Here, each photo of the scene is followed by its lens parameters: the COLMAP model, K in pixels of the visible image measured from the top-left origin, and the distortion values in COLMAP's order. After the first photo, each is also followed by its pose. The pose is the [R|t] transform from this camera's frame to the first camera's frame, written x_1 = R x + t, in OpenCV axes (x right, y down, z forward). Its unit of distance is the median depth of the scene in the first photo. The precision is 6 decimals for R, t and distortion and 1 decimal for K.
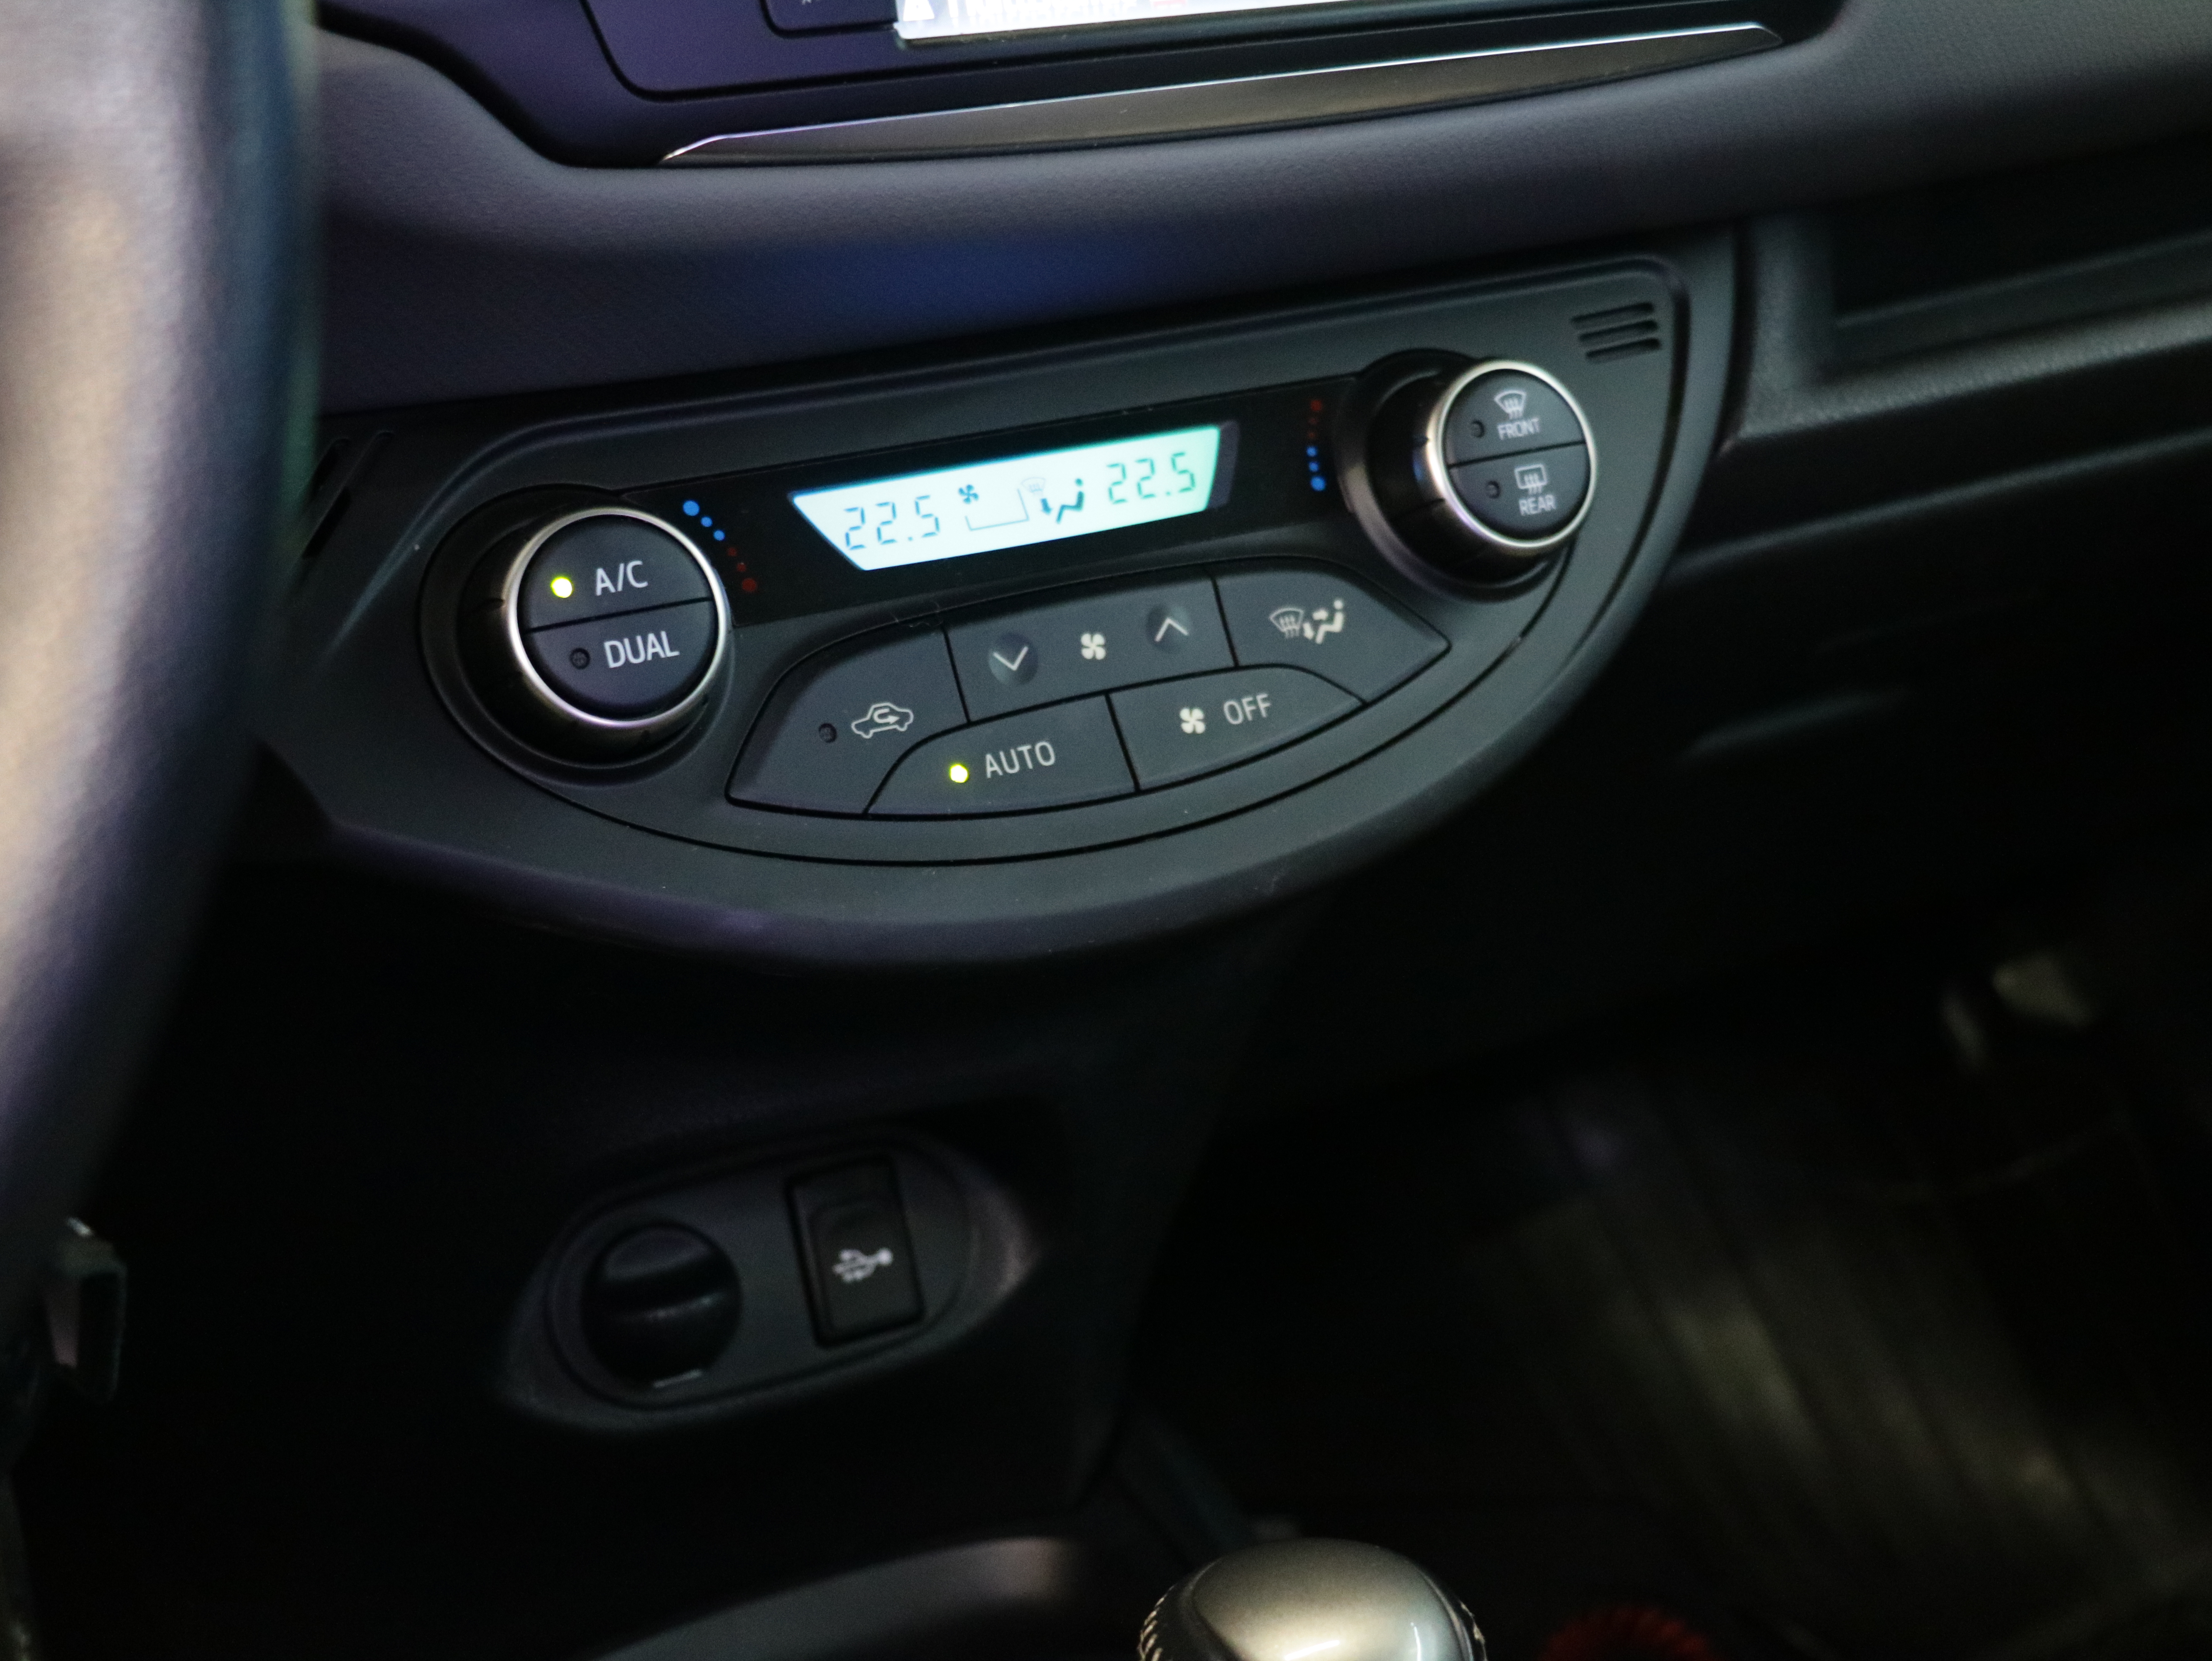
lens RADIAL K [[3074.2, 0, 1093.0], [0, 3074.2, 821.8], [0, 0, 1]] dist [-0.001504, 0.000000]
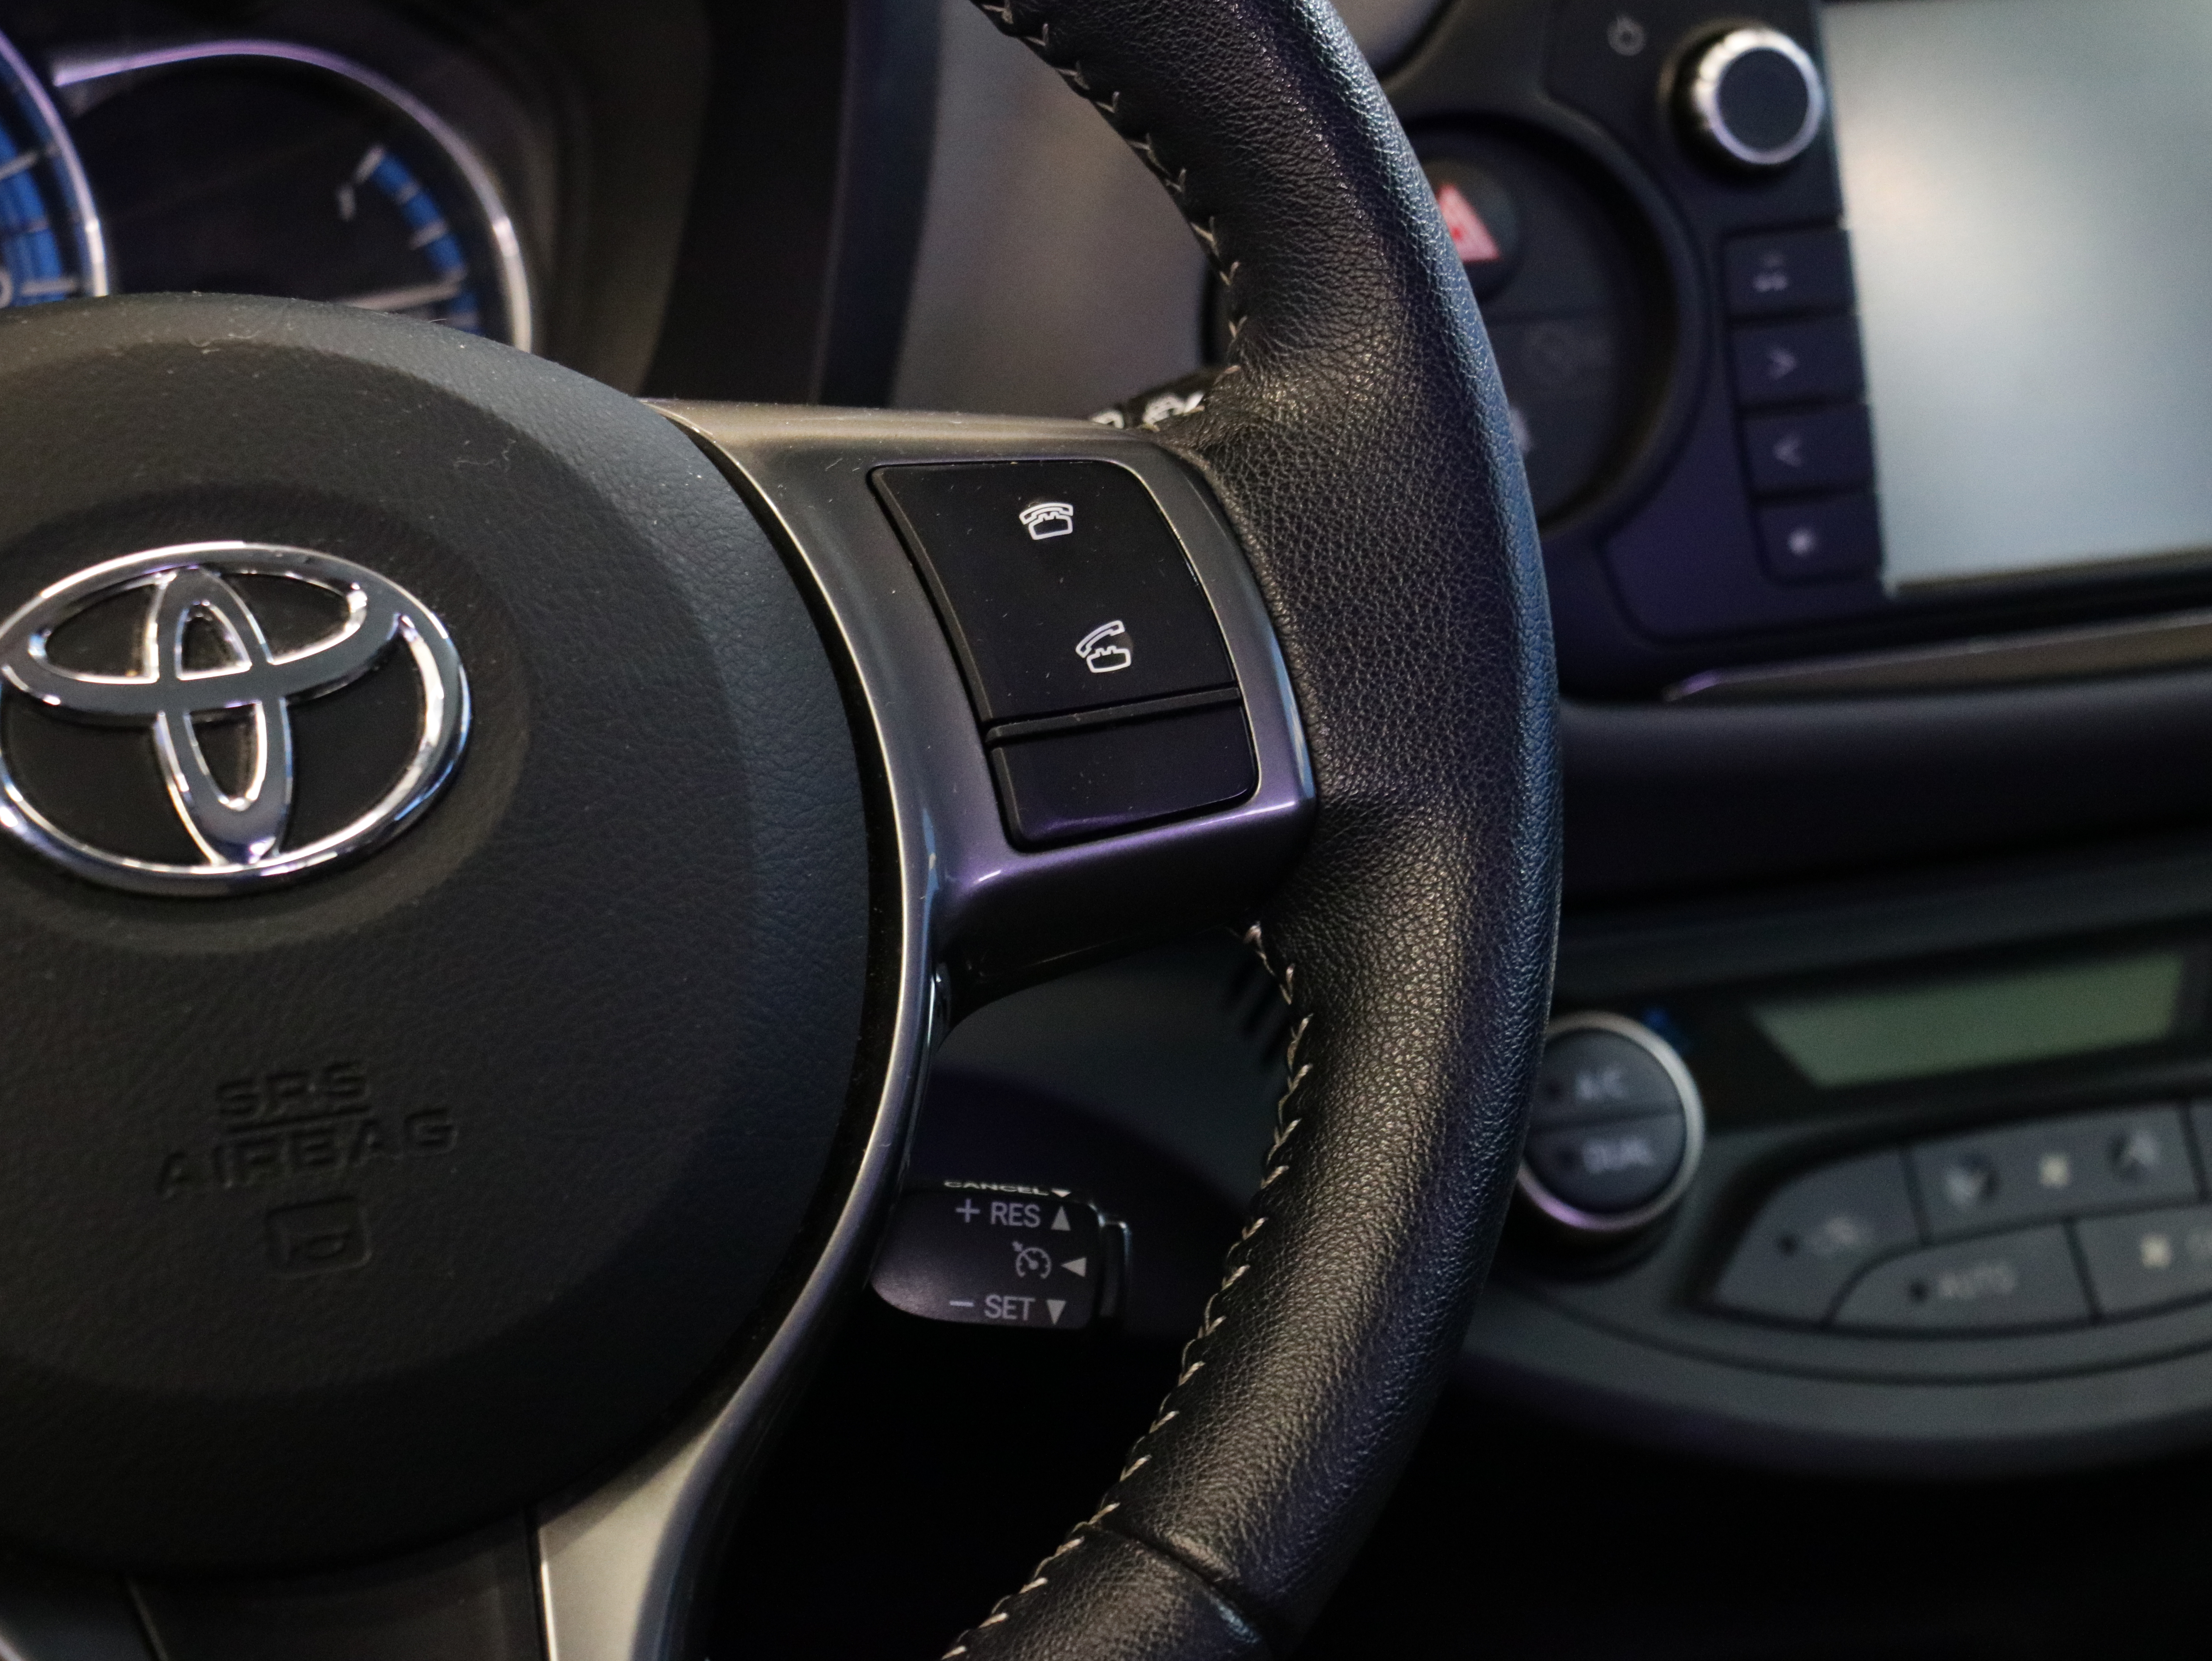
lens RADIAL K [[7690.0, 0, 1039.4], [0, 7690.0, 829.7], [0, 0, 1]] dist [0.035286, 0.000000]
pose [[0.991782, 0.026257, -0.125216, -0.016045], [-0.040995, 0.992331, -0.116617, 0.126840], [0.121194, 0.120792, 0.985252, -1.384878]]
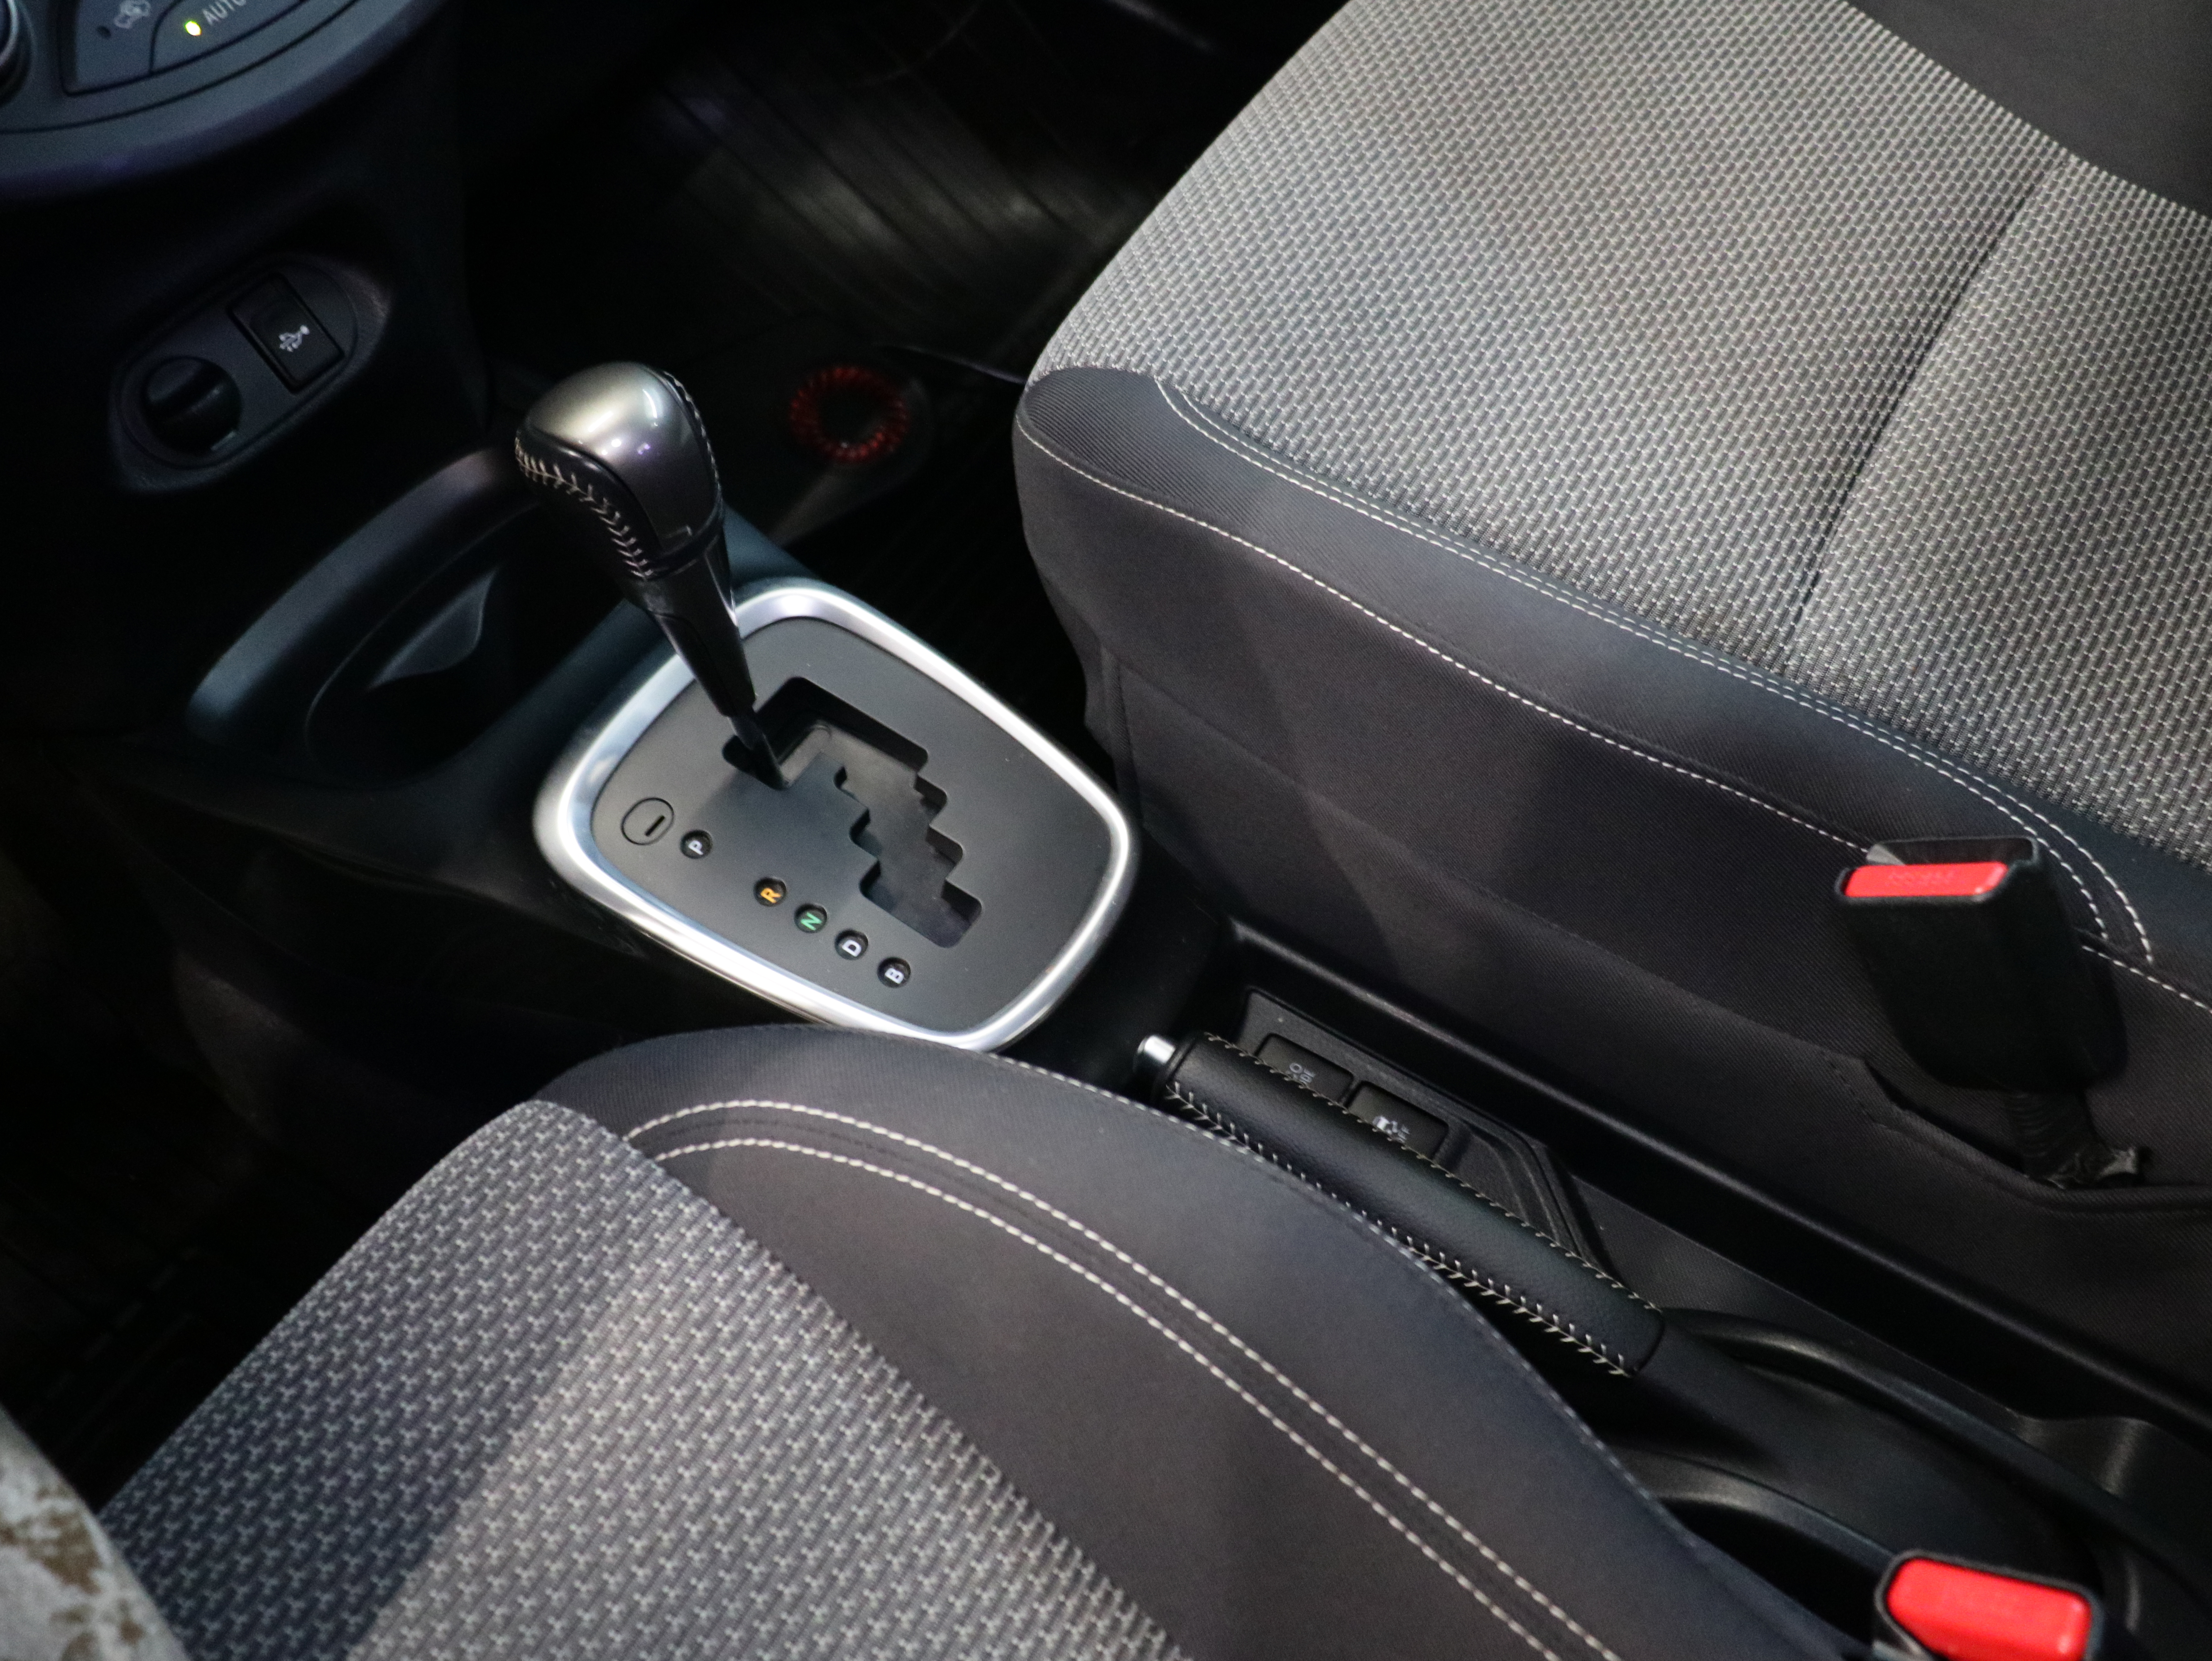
lens RADIAL K [[1992.4, 0, 1087.9], [0, 1992.4, 816.1], [0, 0, 1]] dist [-0.026264, 0.057109]
pose [[0.891521, -0.422494, 0.163366, 0.029555], [0.312379, 0.834602, 0.453717, 0.002739], [-0.328038, -0.353466, 0.876044, -0.234190]]
